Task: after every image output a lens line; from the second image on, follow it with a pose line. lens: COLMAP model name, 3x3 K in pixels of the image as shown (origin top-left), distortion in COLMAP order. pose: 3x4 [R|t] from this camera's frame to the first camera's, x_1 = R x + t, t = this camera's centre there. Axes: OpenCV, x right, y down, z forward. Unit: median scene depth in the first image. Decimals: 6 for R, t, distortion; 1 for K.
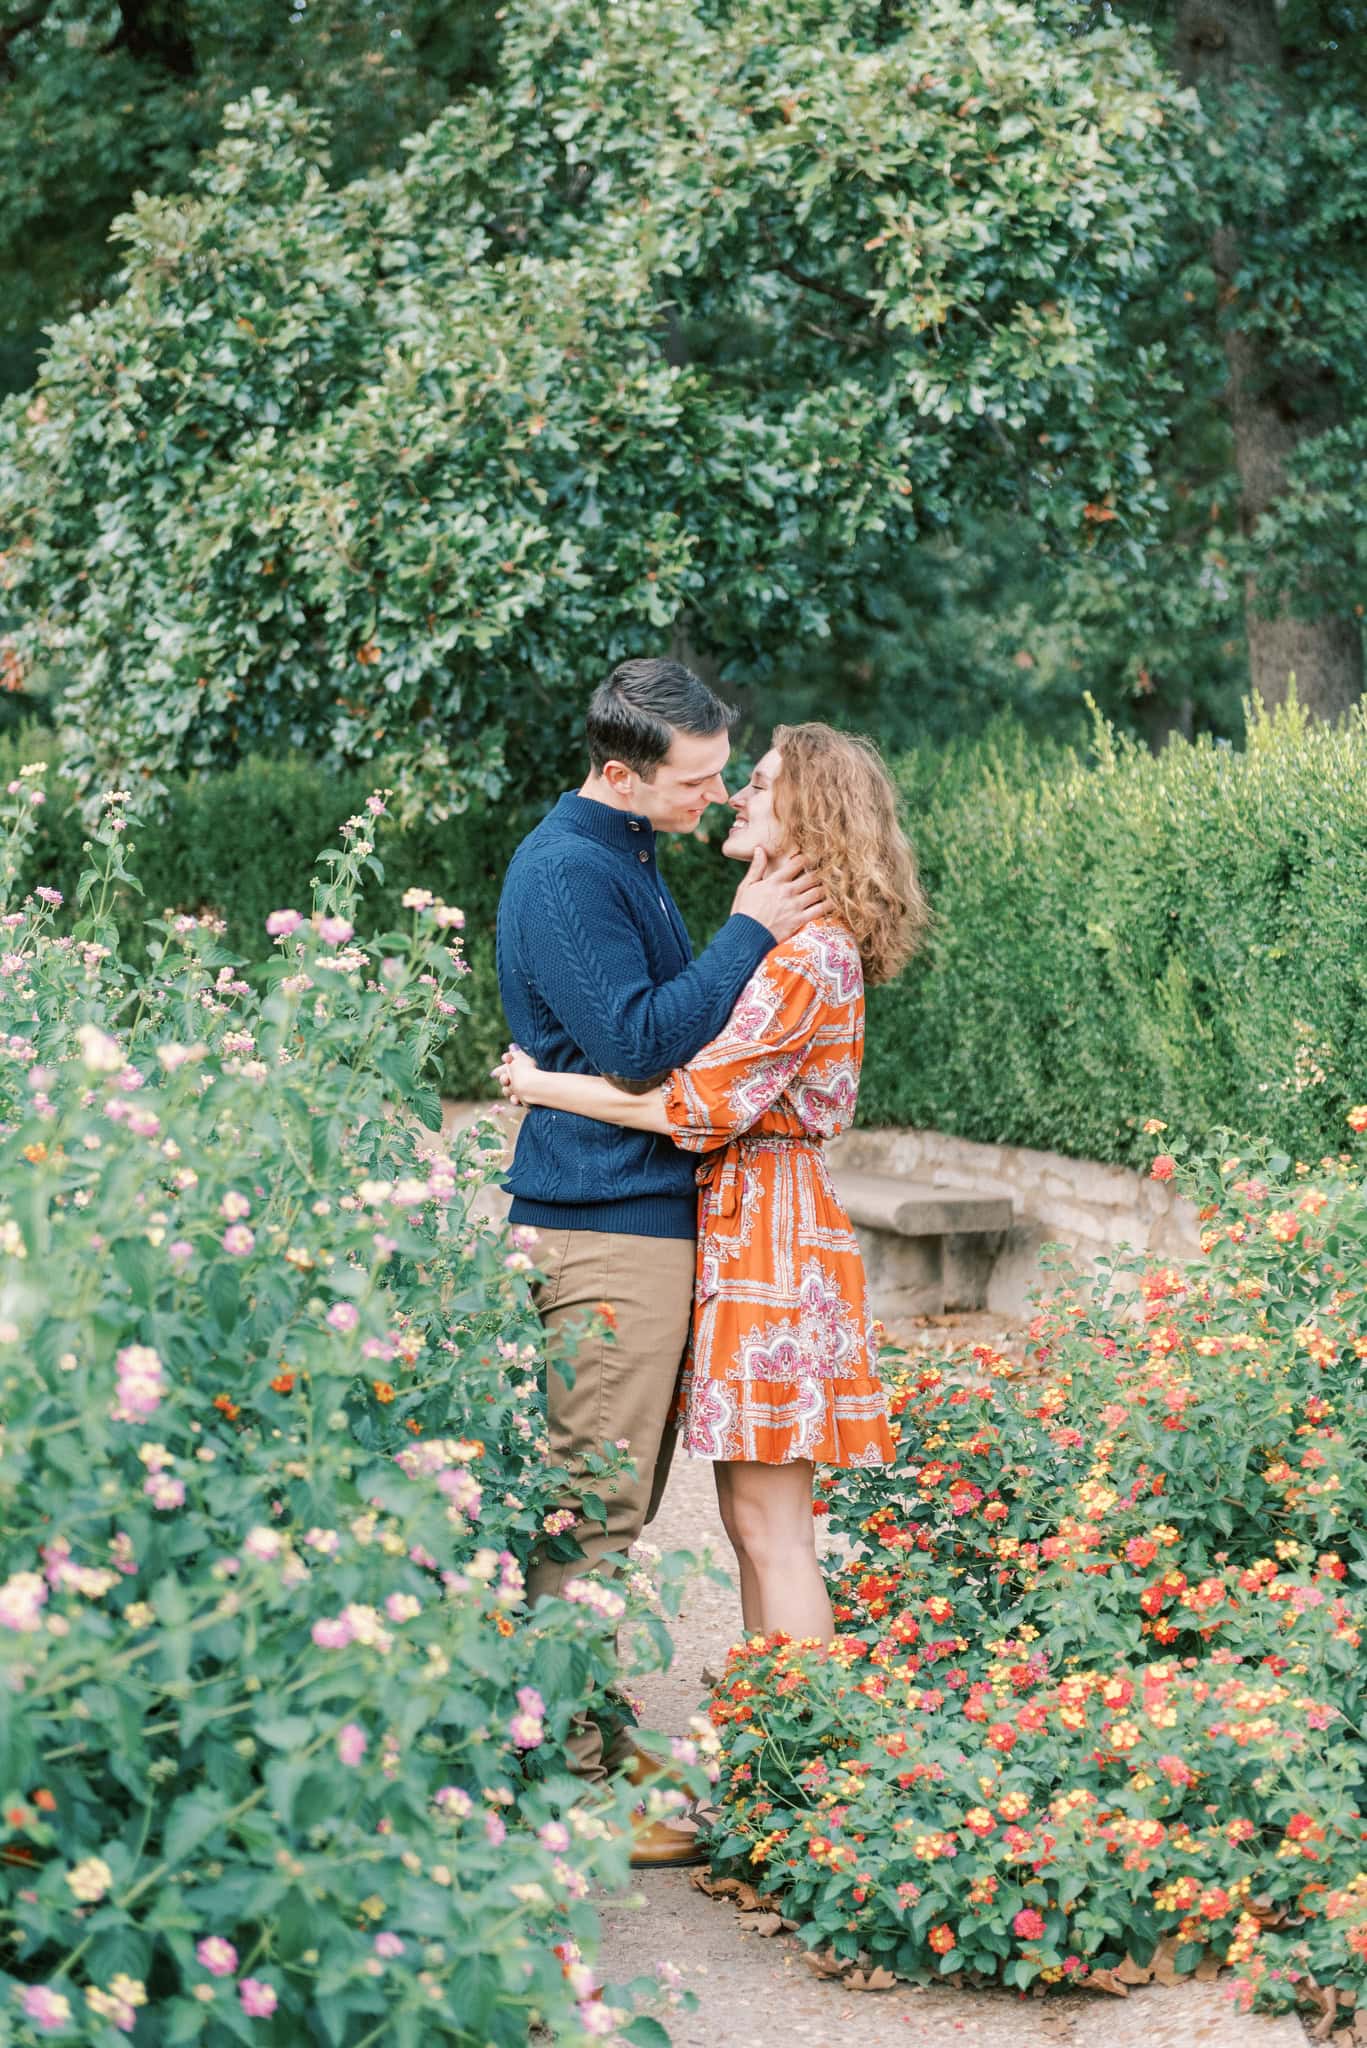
lens RADIAL K [[10489.5, 0, 684.7], [0, 10489.5, 1026.9], [0, 0, 1]] dist [-0.132842, 0.000000]
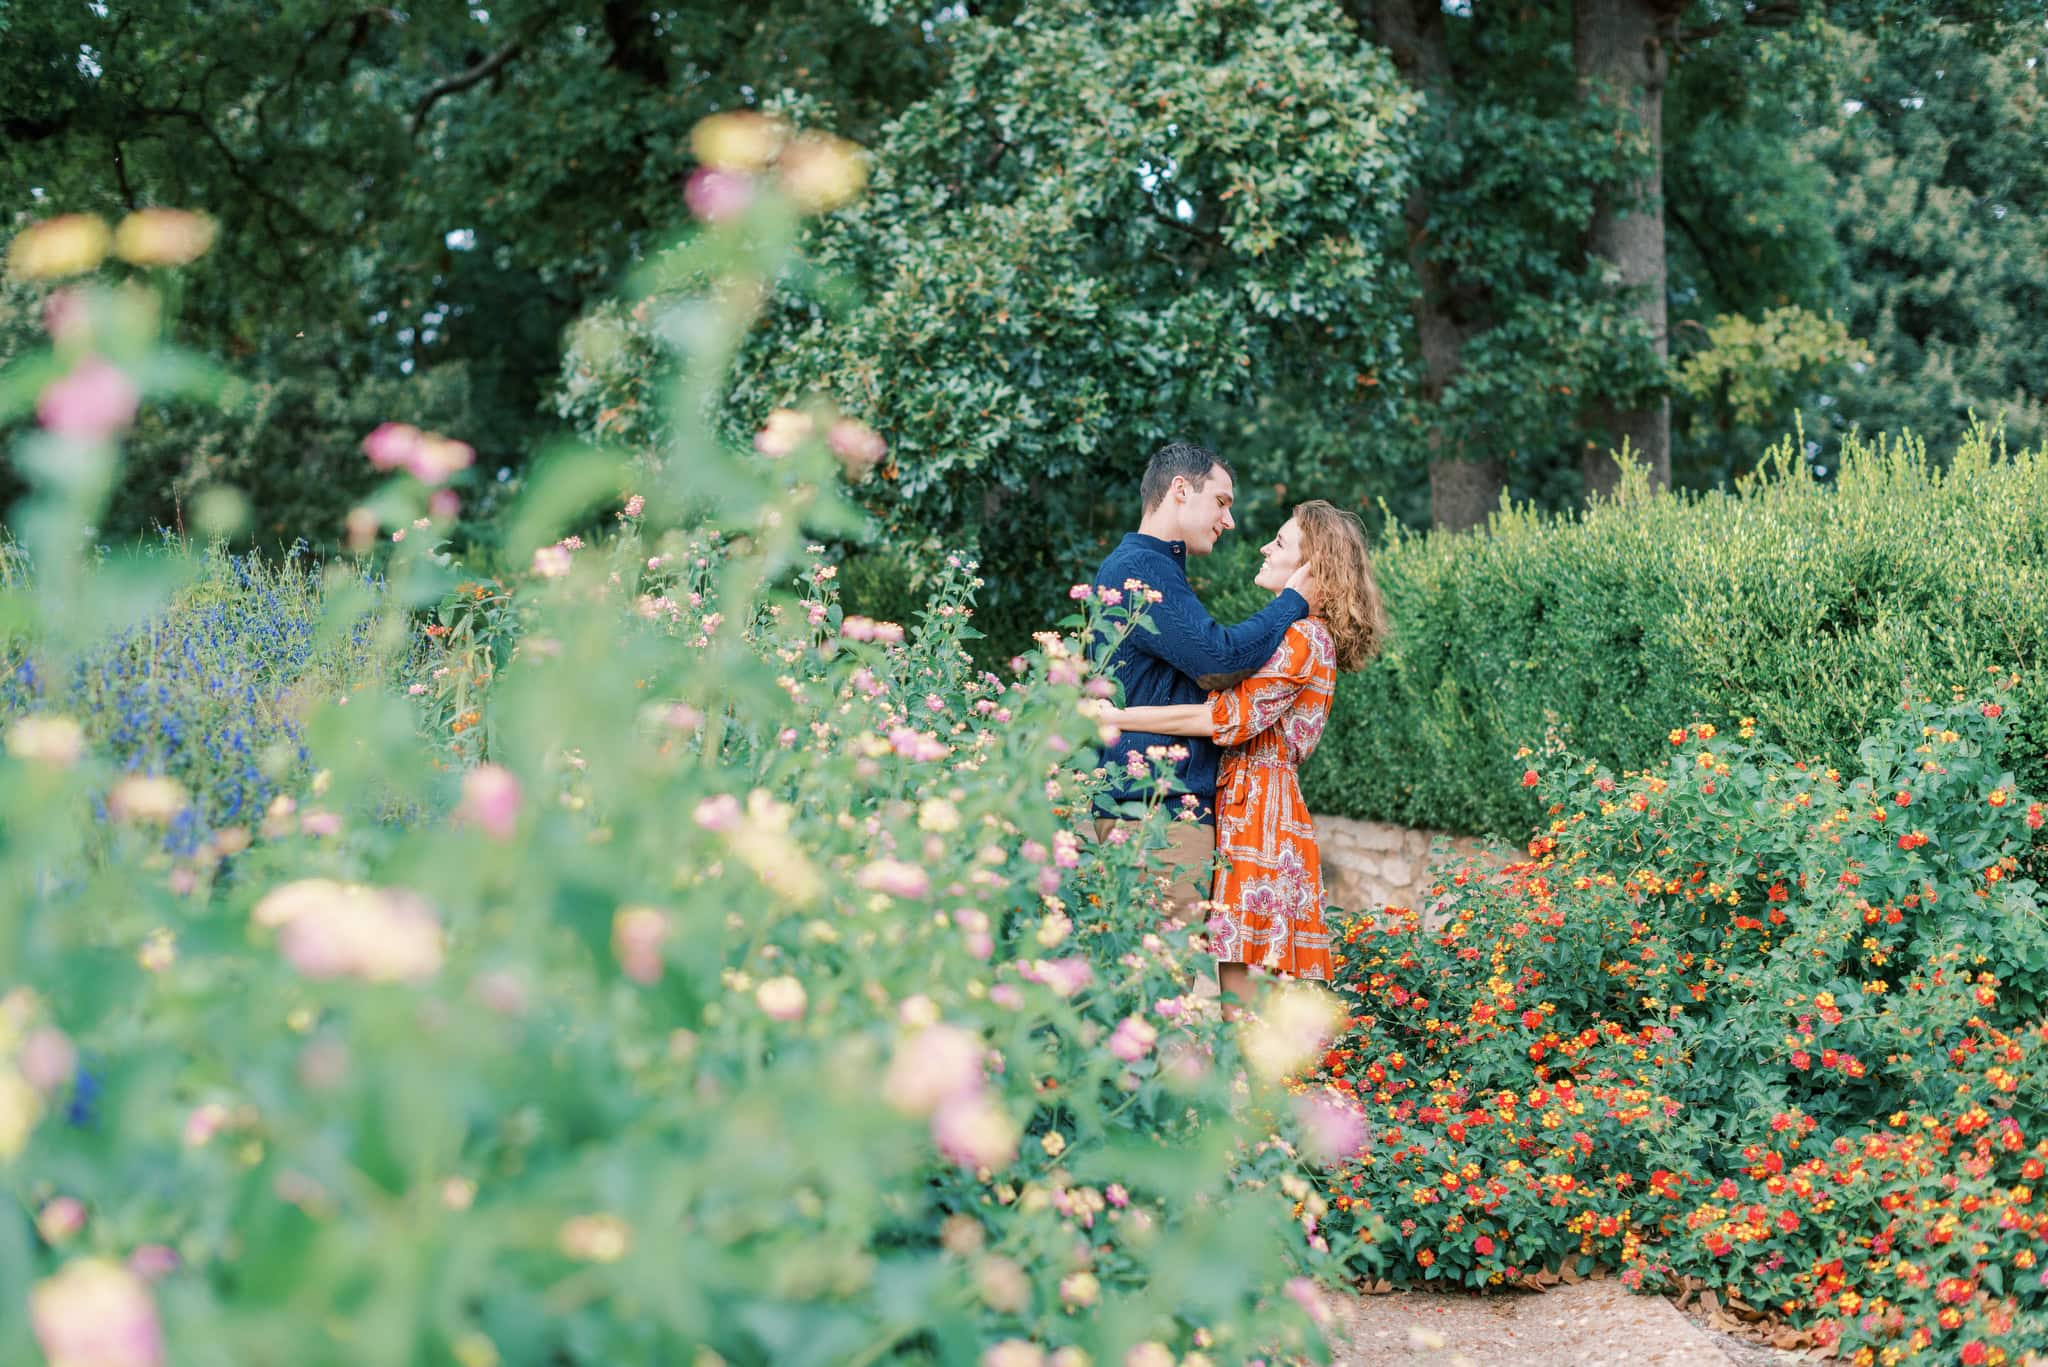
lens RADIAL K [[10489.5, 0, 1023.1], [0, 10489.5, 681.6], [0, 0, 1]] dist [-0.132842, 0.000000]
pose [[0.994801, -0.002570, 0.101803, -0.160636], [0.006559, 0.999223, -0.038868, 0.050667], [-0.101624, 0.039334, 0.994045, -0.458771]]
